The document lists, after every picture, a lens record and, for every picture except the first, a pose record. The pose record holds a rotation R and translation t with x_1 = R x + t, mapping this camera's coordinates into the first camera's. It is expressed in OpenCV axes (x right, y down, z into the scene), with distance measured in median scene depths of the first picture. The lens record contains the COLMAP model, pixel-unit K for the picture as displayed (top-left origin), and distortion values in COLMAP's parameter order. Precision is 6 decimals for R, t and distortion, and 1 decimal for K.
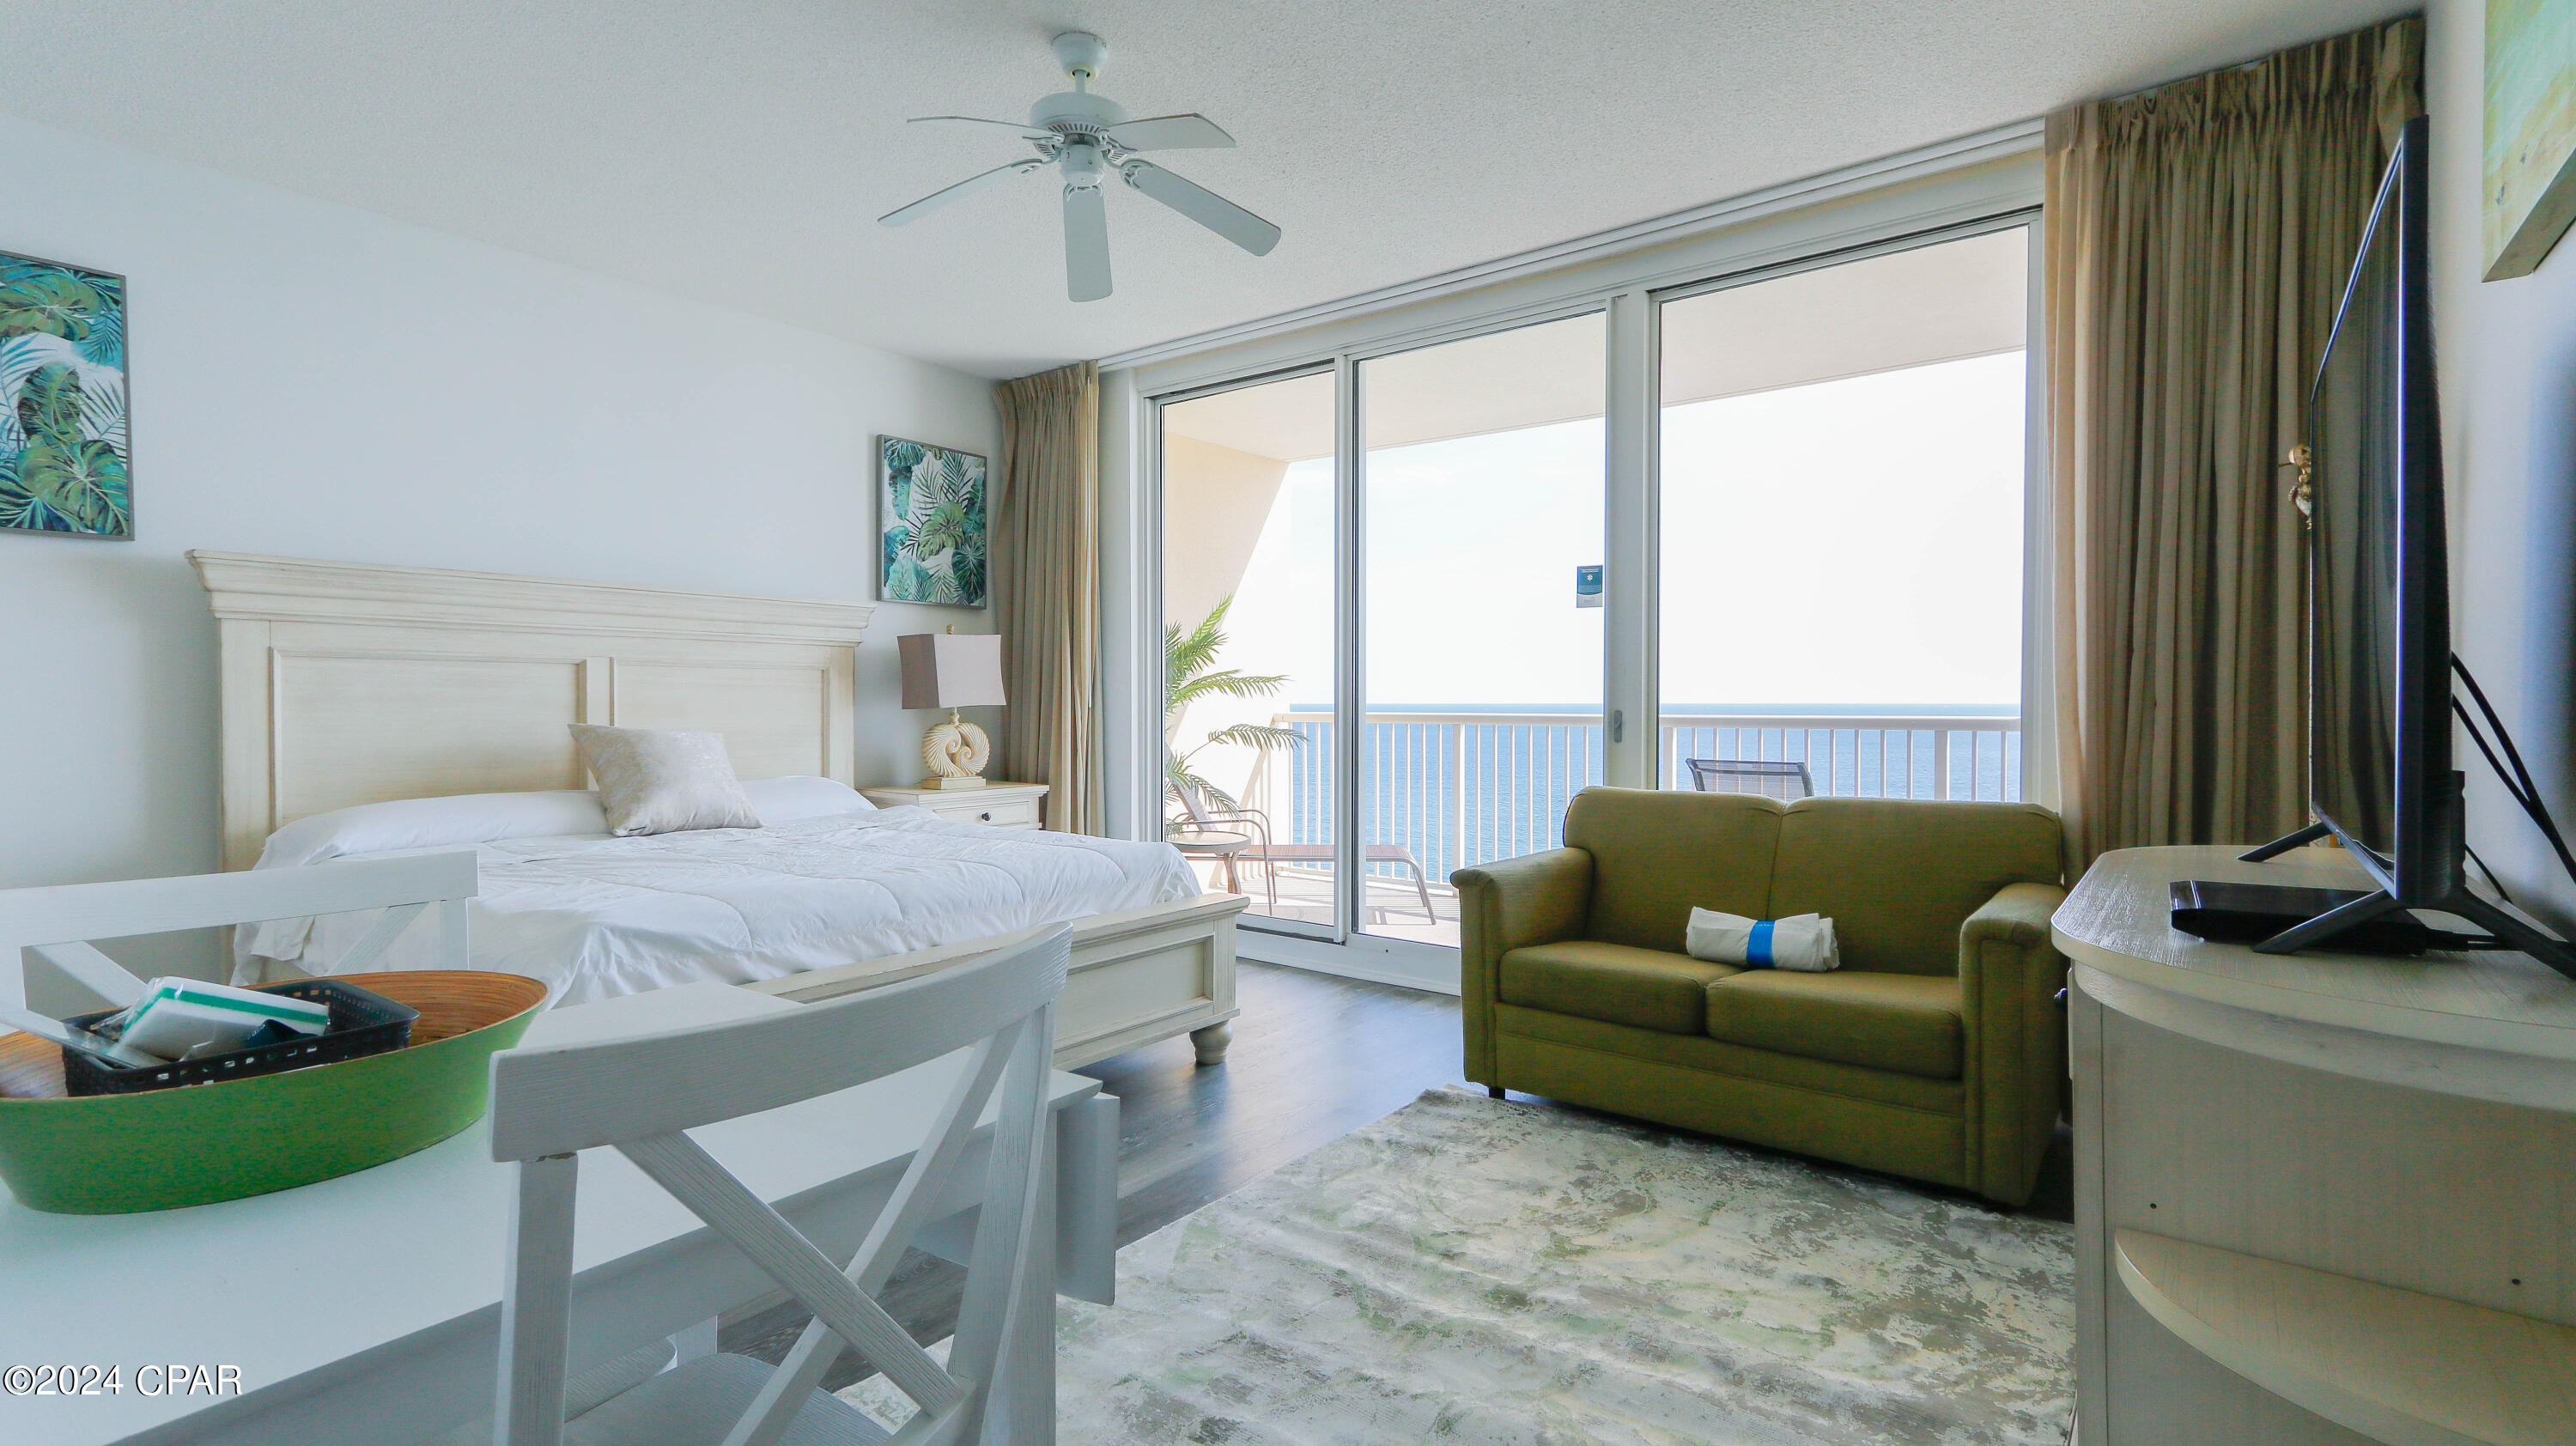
lens RADIAL K [[1166.4, 0, 1282.0], [0, 1166.4, 714.8], [0, 0, 1]] dist [0.020852, -0.001421]
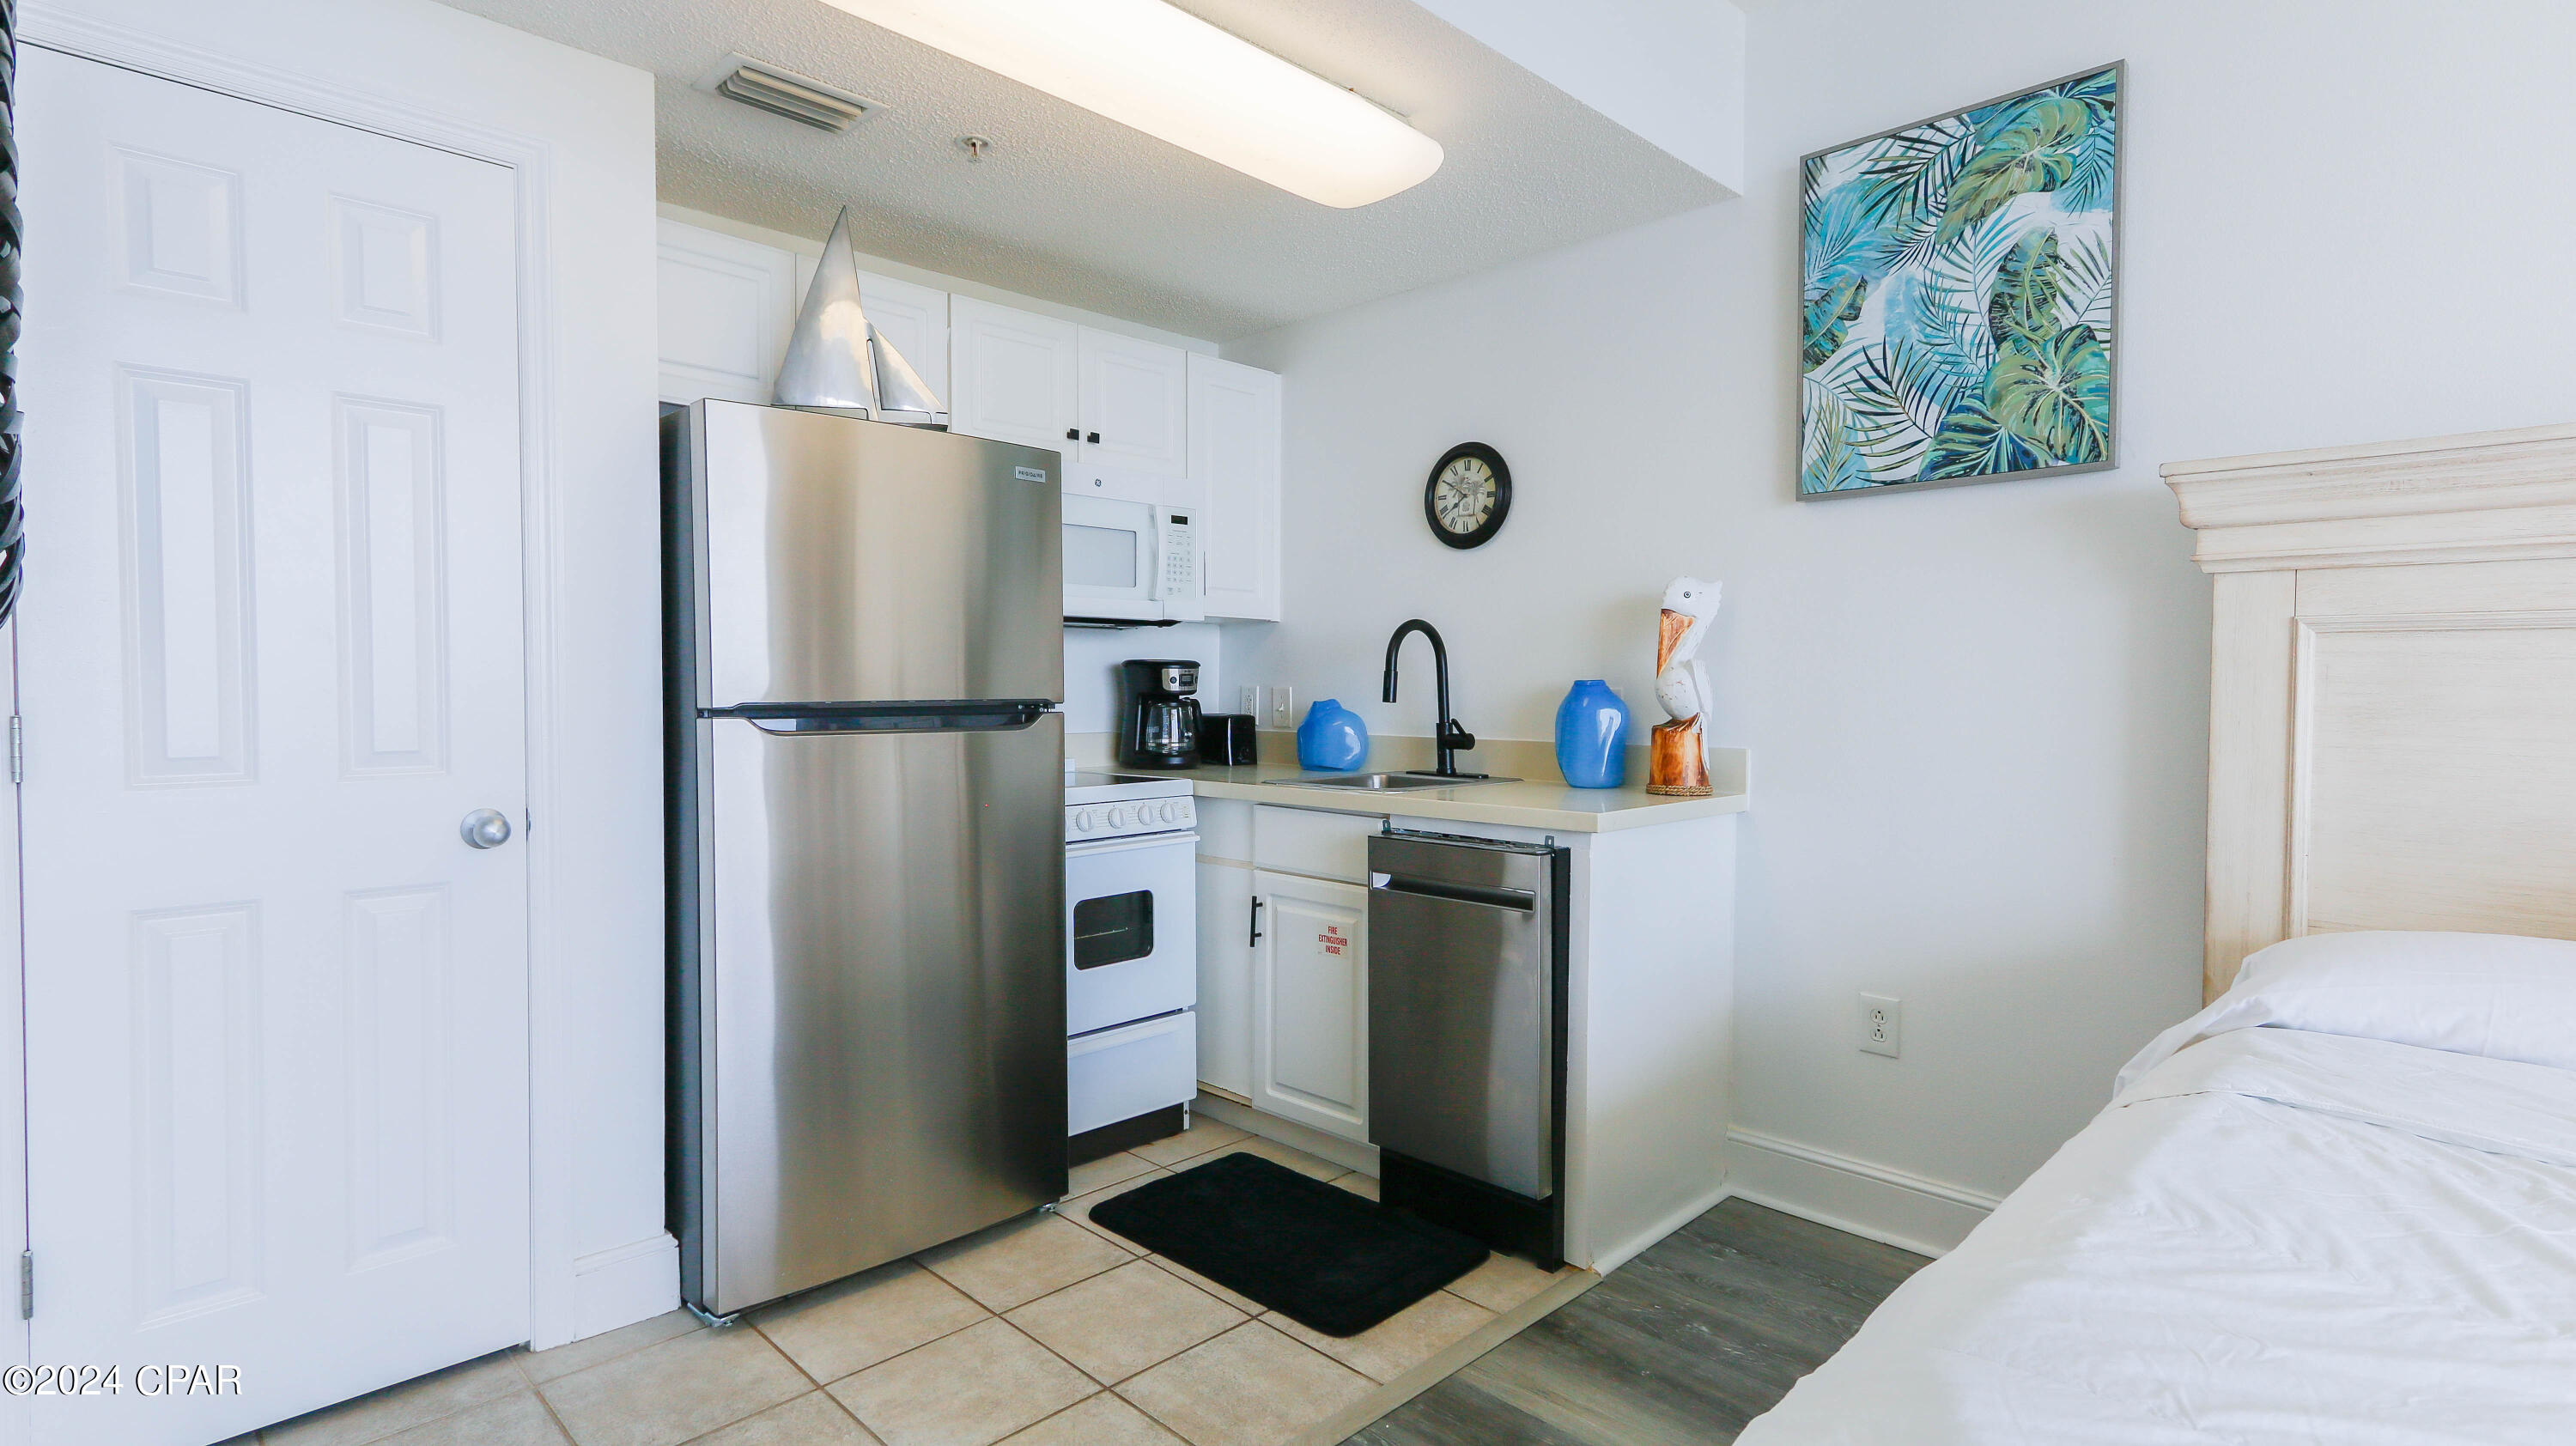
lens RADIAL K [[1264.8, 0, 1273.3], [0, 1264.8, 721.9], [0, 0, 1]] dist [0.025373, 0.000209]
pose [[-0.137938, 0.030770, -0.989963, -0.201293], [-0.016452, 0.999308, 0.033352, -0.021648], [0.990304, 0.020887, -0.137337, 0.653694]]
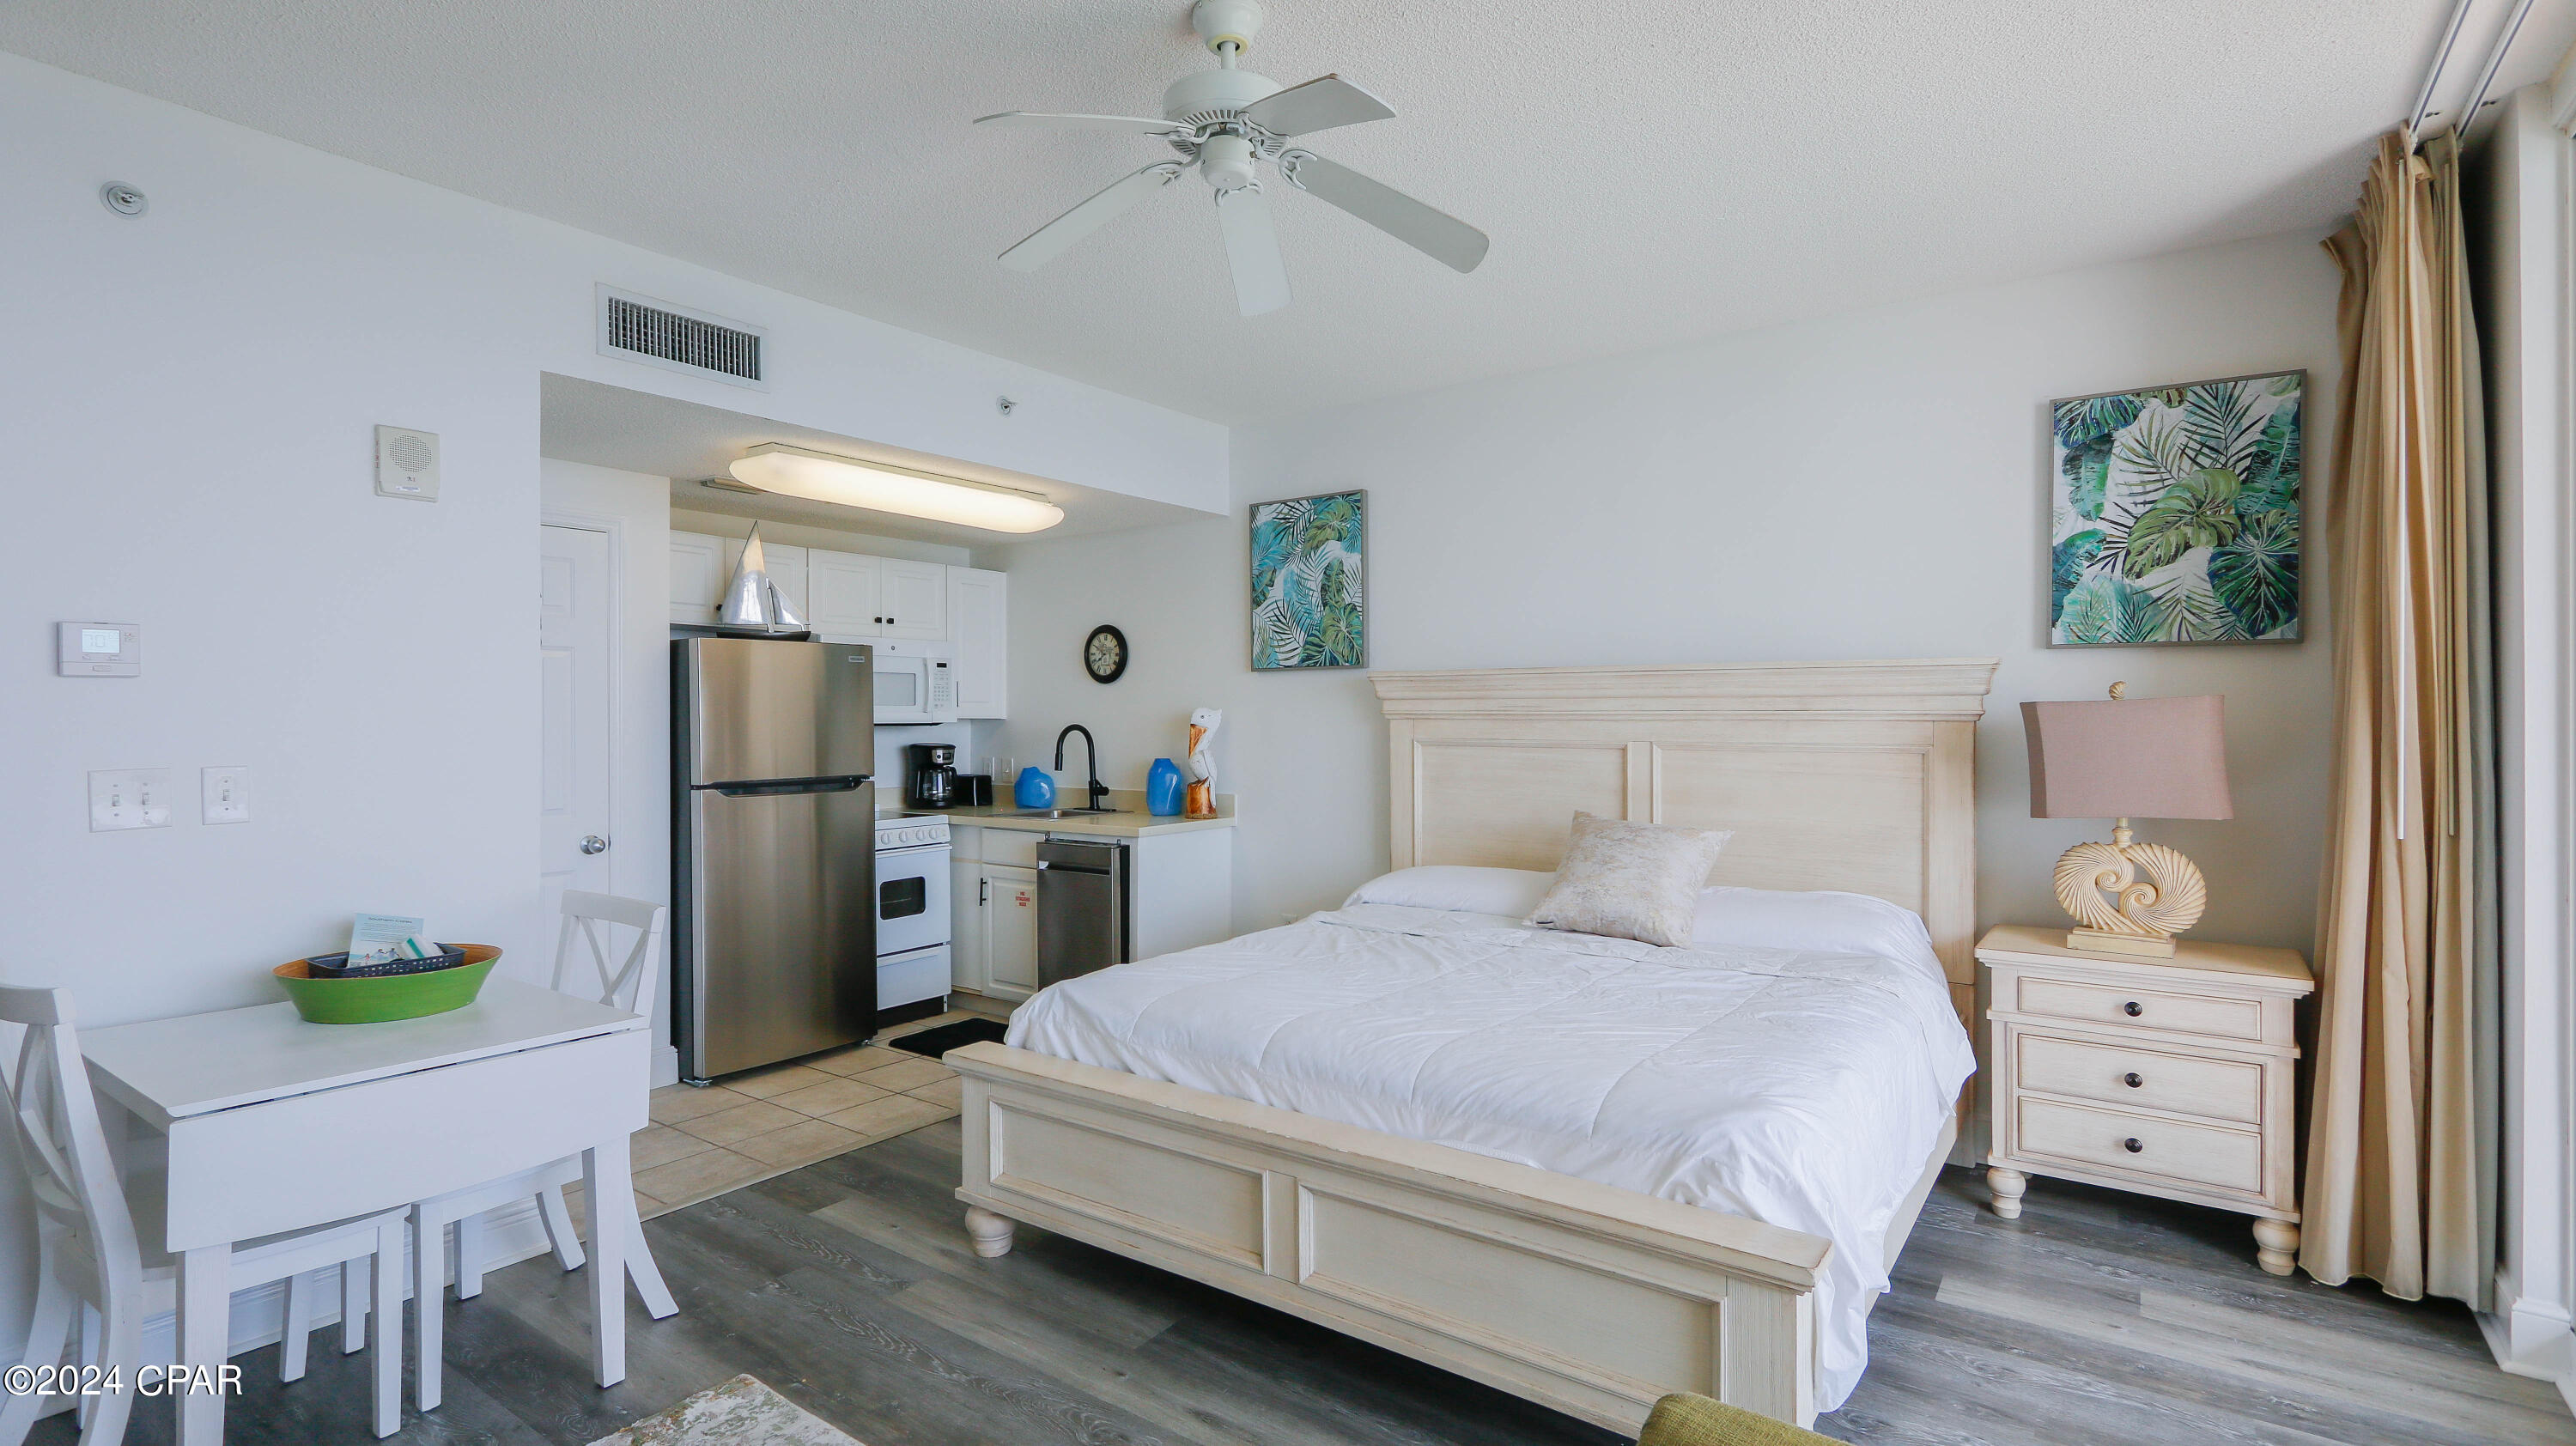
lens RADIAL K [[1220.1, 0, 1271.8], [0, 1220.1, 719.6], [0, 0, 1]] dist [-0.000230, -0.001436]
pose [[0.022879, 0.003679, -0.999731, 0.552361], [-0.011767, 0.999925, 0.003410, -0.087535], [0.999669, 0.011686, 0.022921, 0.870221]]
